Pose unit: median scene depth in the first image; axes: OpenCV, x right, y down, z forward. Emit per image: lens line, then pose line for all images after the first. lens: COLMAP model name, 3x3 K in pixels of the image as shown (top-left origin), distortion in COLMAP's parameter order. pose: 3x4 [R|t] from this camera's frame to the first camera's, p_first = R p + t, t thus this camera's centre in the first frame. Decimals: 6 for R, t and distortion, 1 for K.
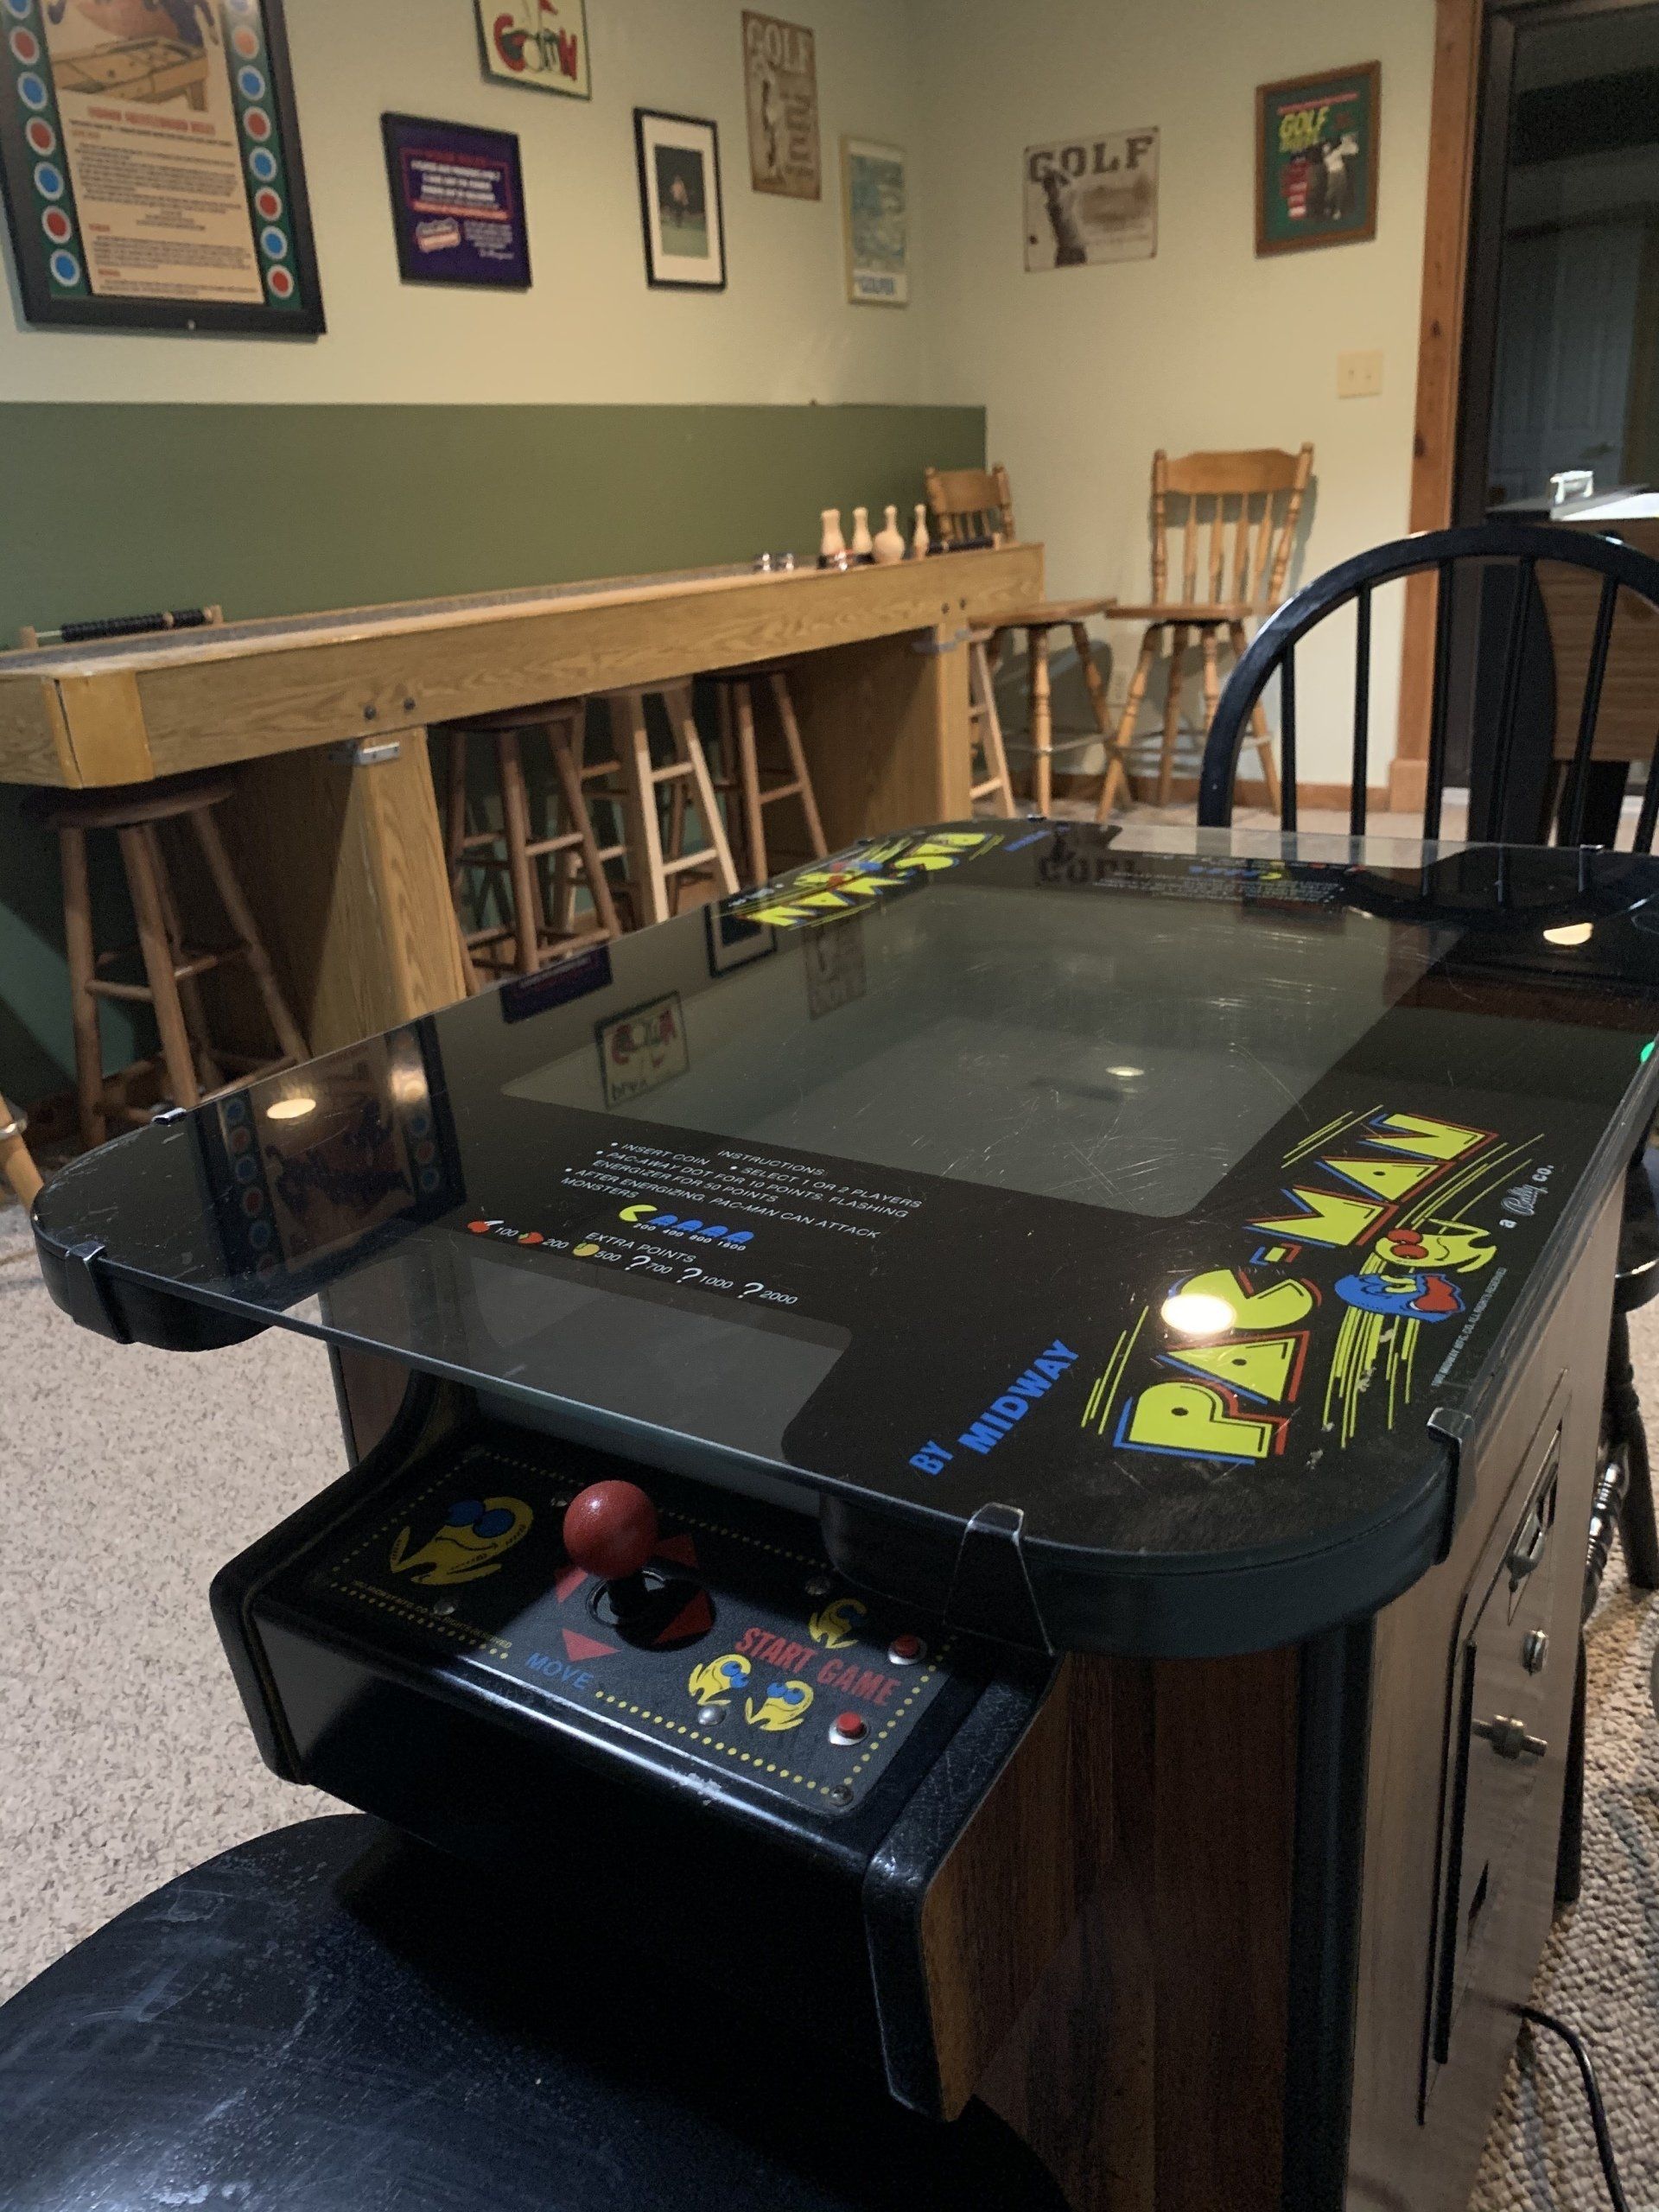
lens RADIAL K [[1692.0, 0, 842.4], [0, 1692.0, 1092.5], [0, 0, 1]] dist [0.014545, -0.008752]
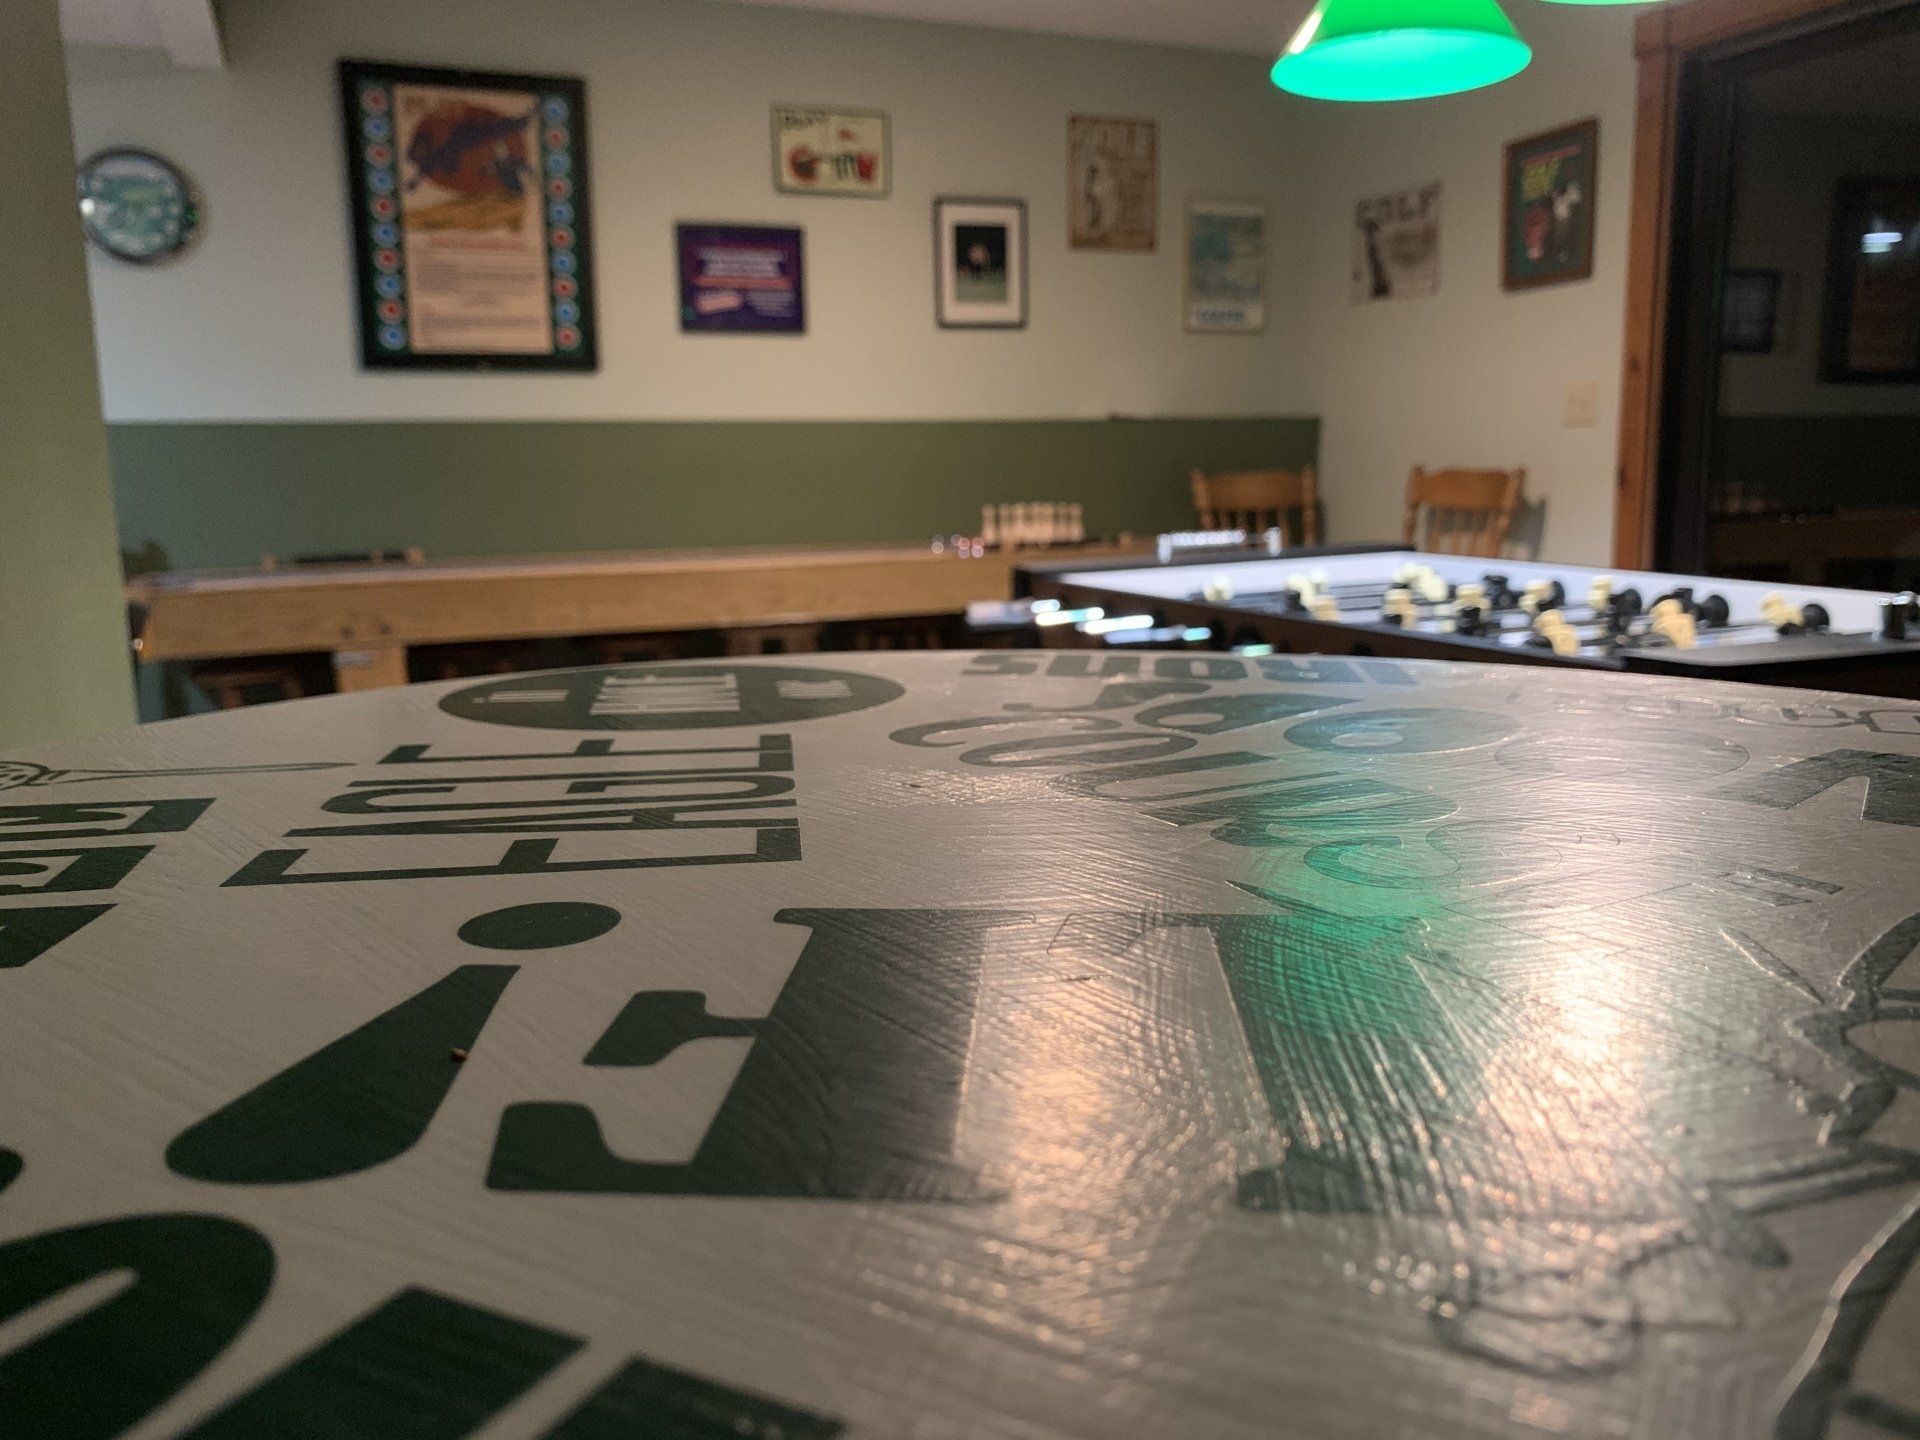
lens RADIAL K [[1517.2, 0, 967.9], [0, 1517.2, 730.9], [0, 0, 1]] dist [0.013136, -0.014080]
pose [[0.835549, 0.142094, -0.530723, 0.518841], [-0.217096, 0.972755, -0.081344, -0.085682], [0.504705, 0.183185, 0.843632, 0.097597]]
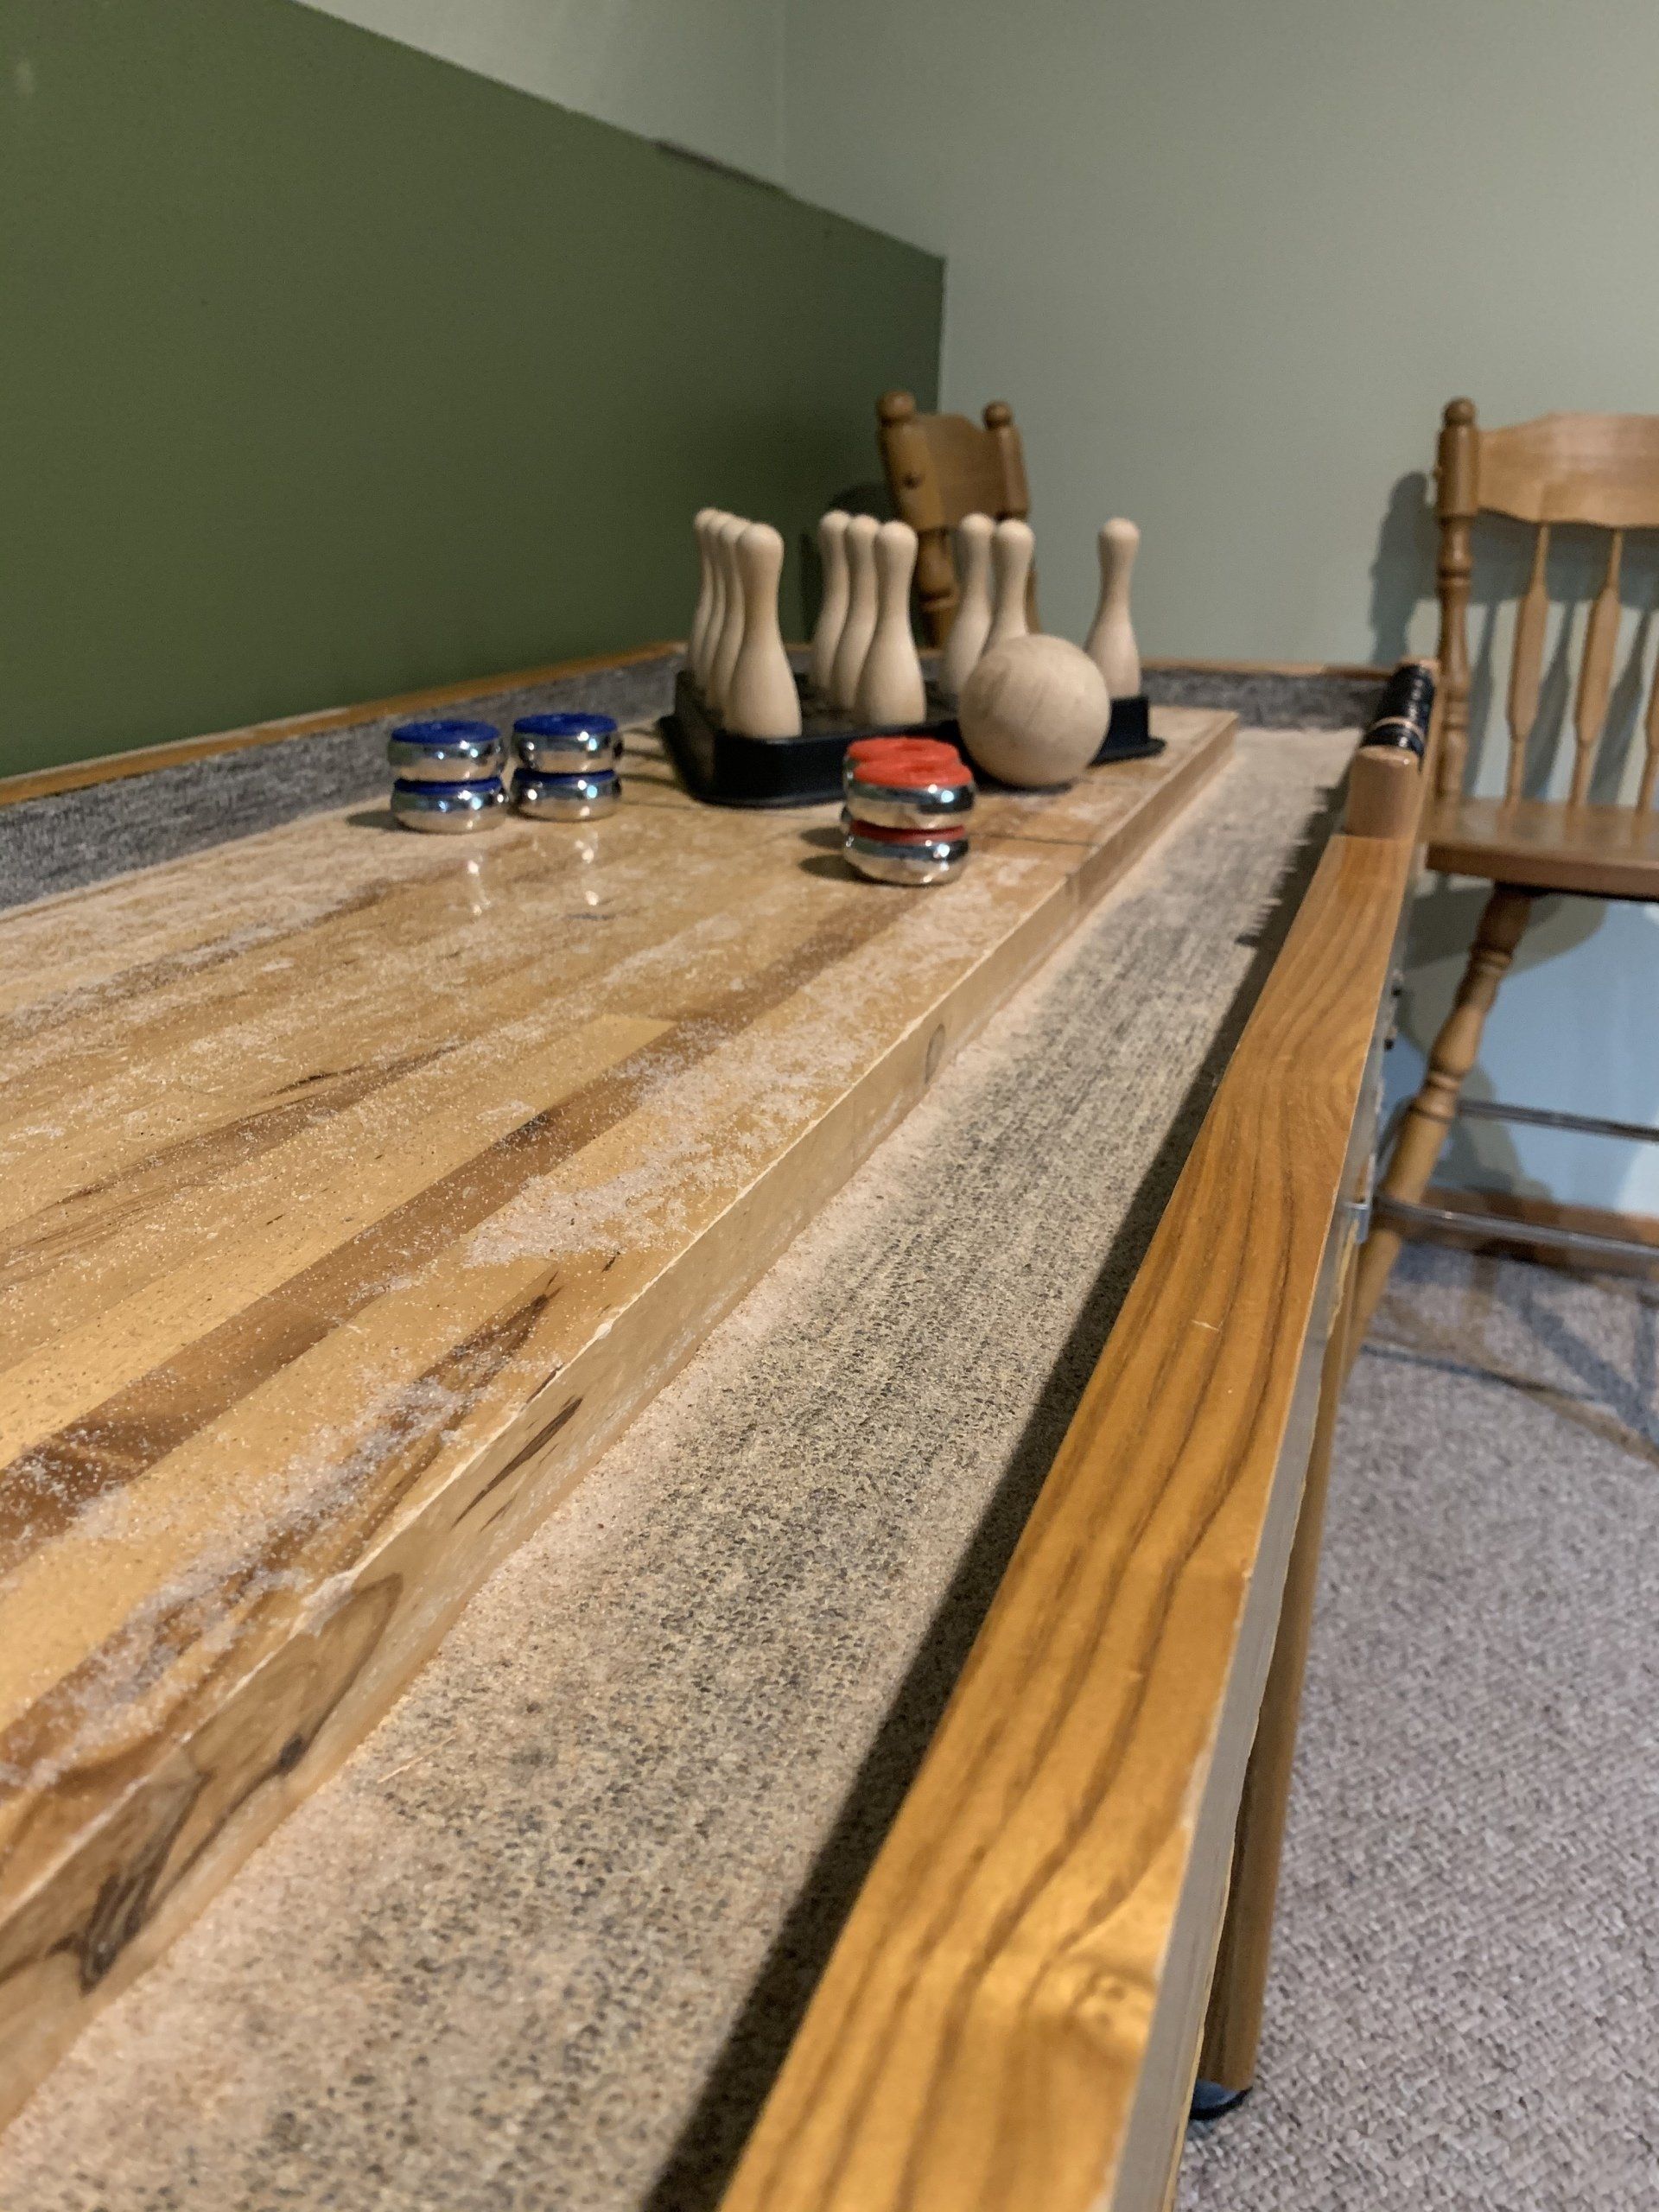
lens RADIAL K [[1652.4, 0, 829.5], [0, 1652.4, 1106.0], [0, 0, 1]] dist [0.024799, -0.014333]
pose [[0.971073, -0.021427, 0.237820, -0.042122], [0.016073, 0.999572, 0.024429, -0.253055], [-0.238242, -0.019900, 0.971002, 0.730144]]
